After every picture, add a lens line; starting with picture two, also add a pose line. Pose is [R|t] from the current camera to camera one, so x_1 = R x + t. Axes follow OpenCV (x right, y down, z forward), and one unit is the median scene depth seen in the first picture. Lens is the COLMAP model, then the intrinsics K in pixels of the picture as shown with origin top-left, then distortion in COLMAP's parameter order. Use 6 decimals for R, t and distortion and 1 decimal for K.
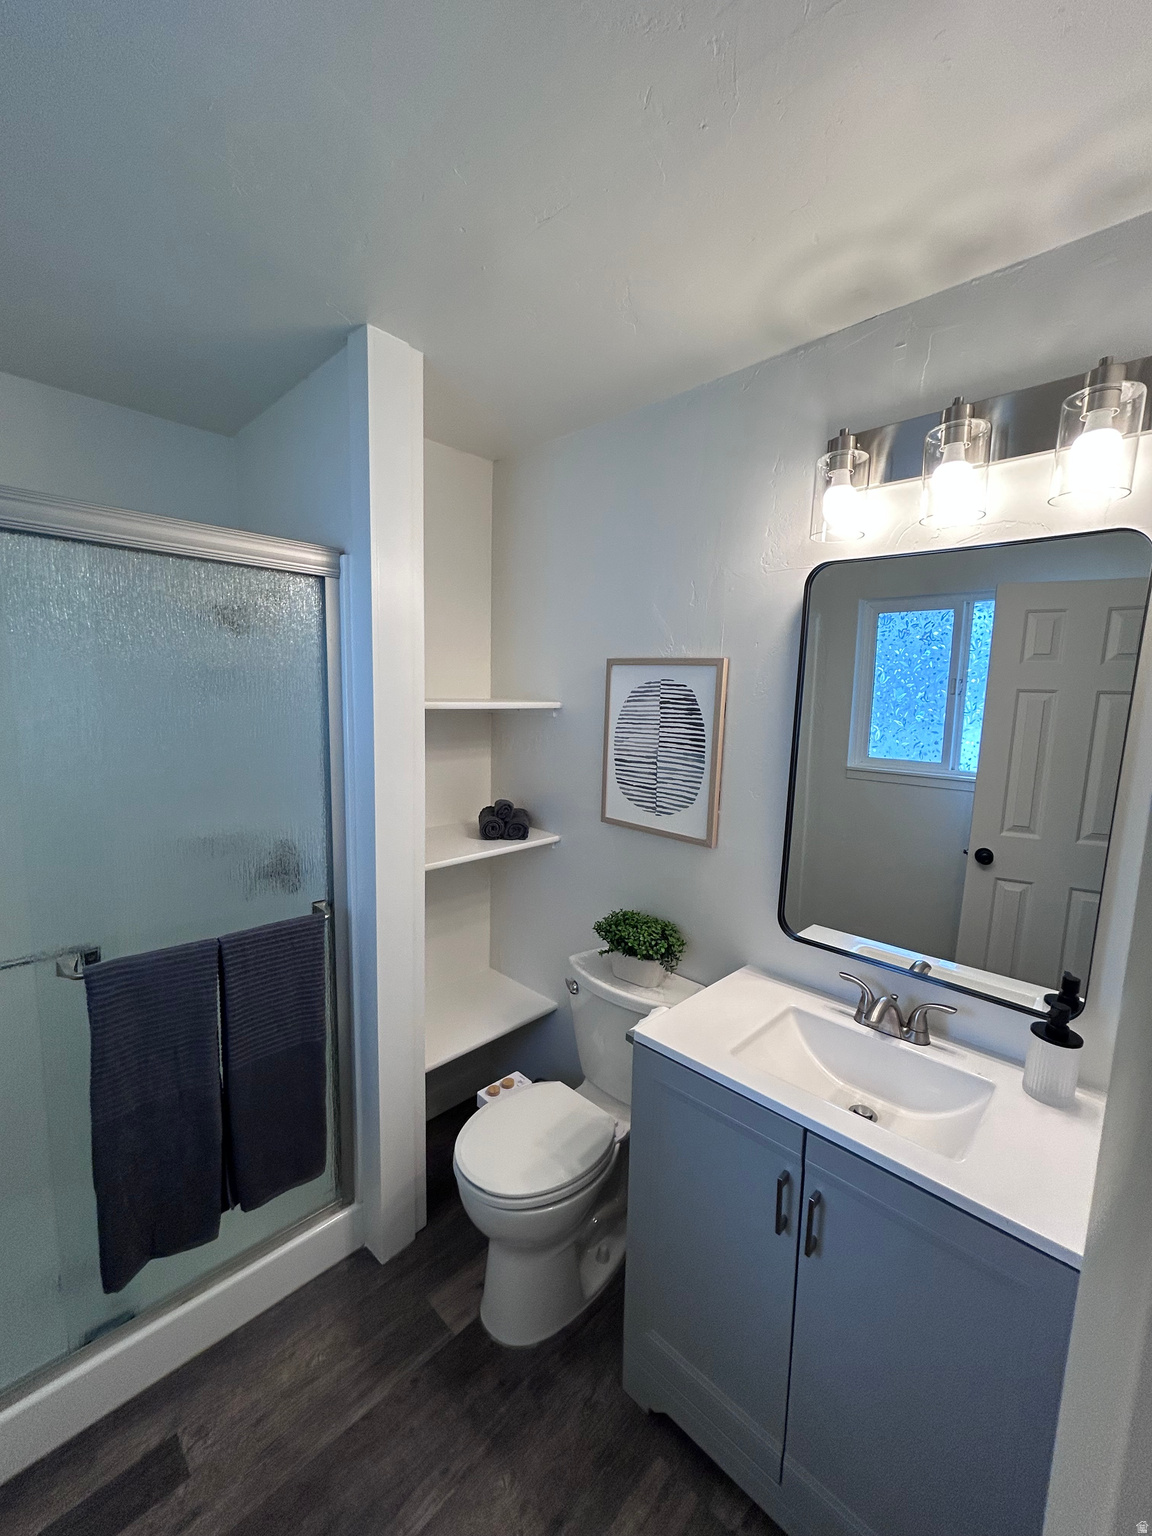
lens RADIAL K [[620.8, 0, 576.7], [0, 620.8, 767.1], [0, 0, 1]] dist [-0.001607, 0.000413]
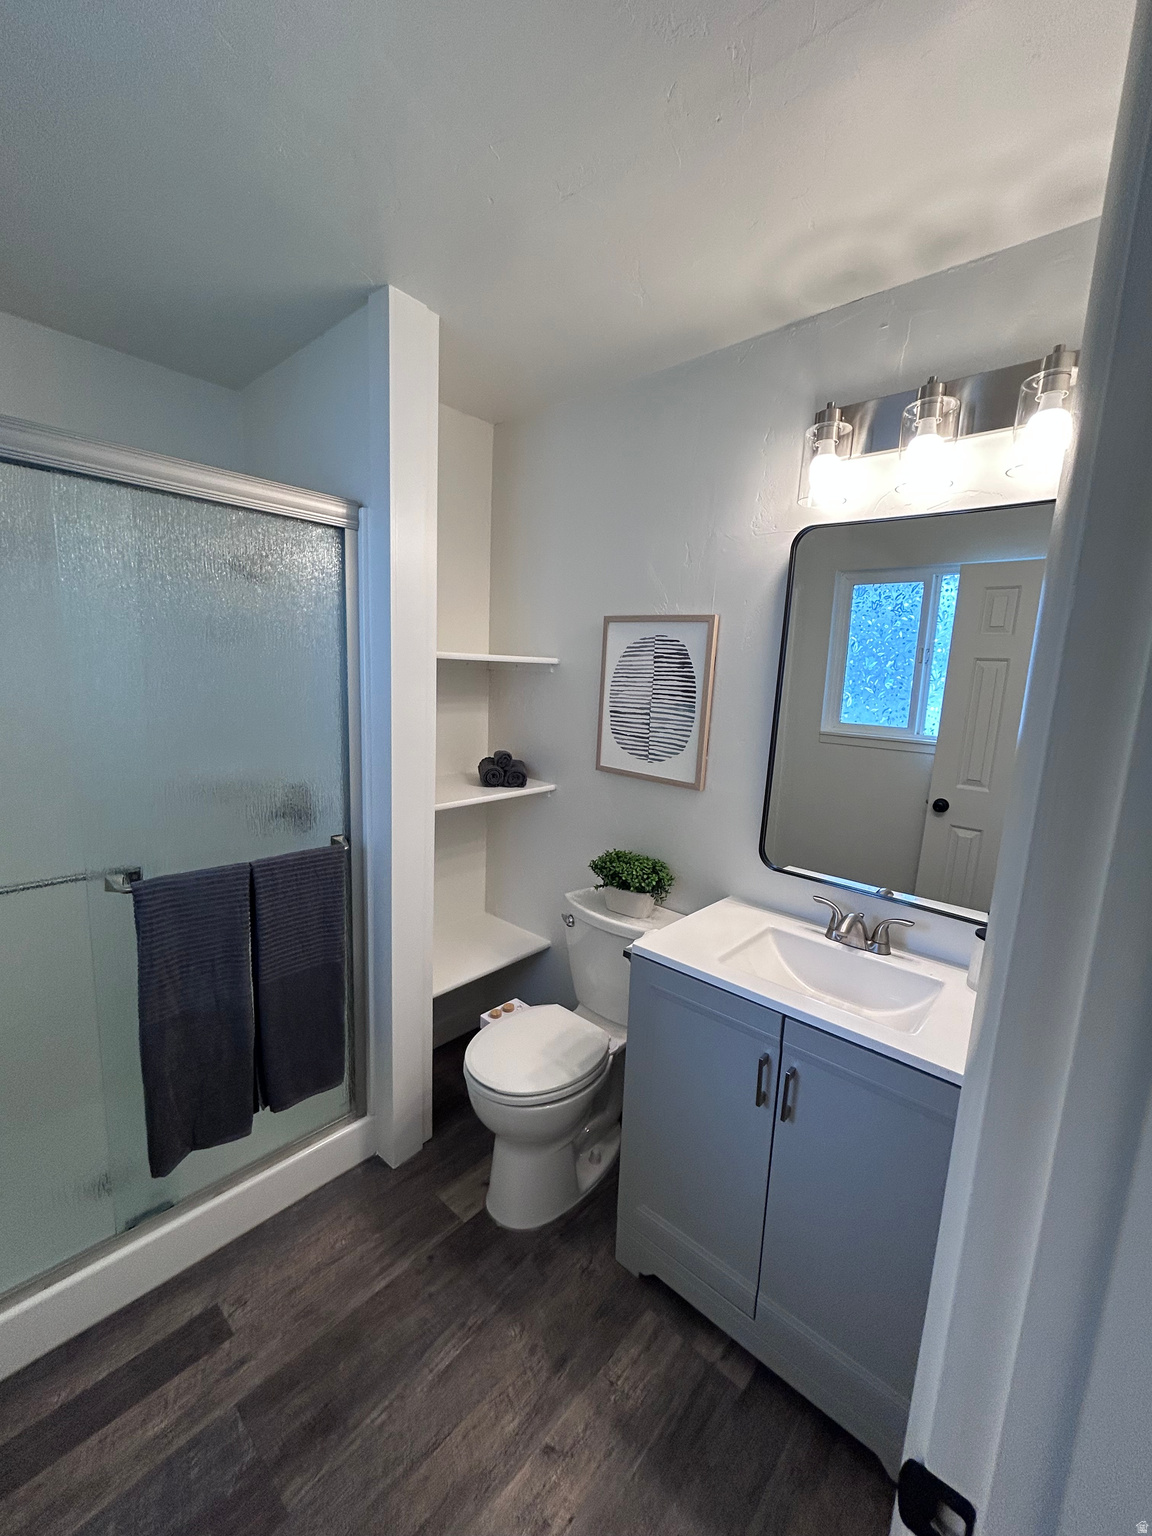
lens RADIAL K [[620.8, 0, 576.7], [0, 620.8, 767.1], [0, 0, 1]] dist [-0.001607, 0.000413]
pose [[0.999045, 0.010426, 0.042424, -0.053005], [-0.011971, 0.999268, 0.036326, 0.059871], [-0.042014, -0.036799, 0.998439, -0.092472]]
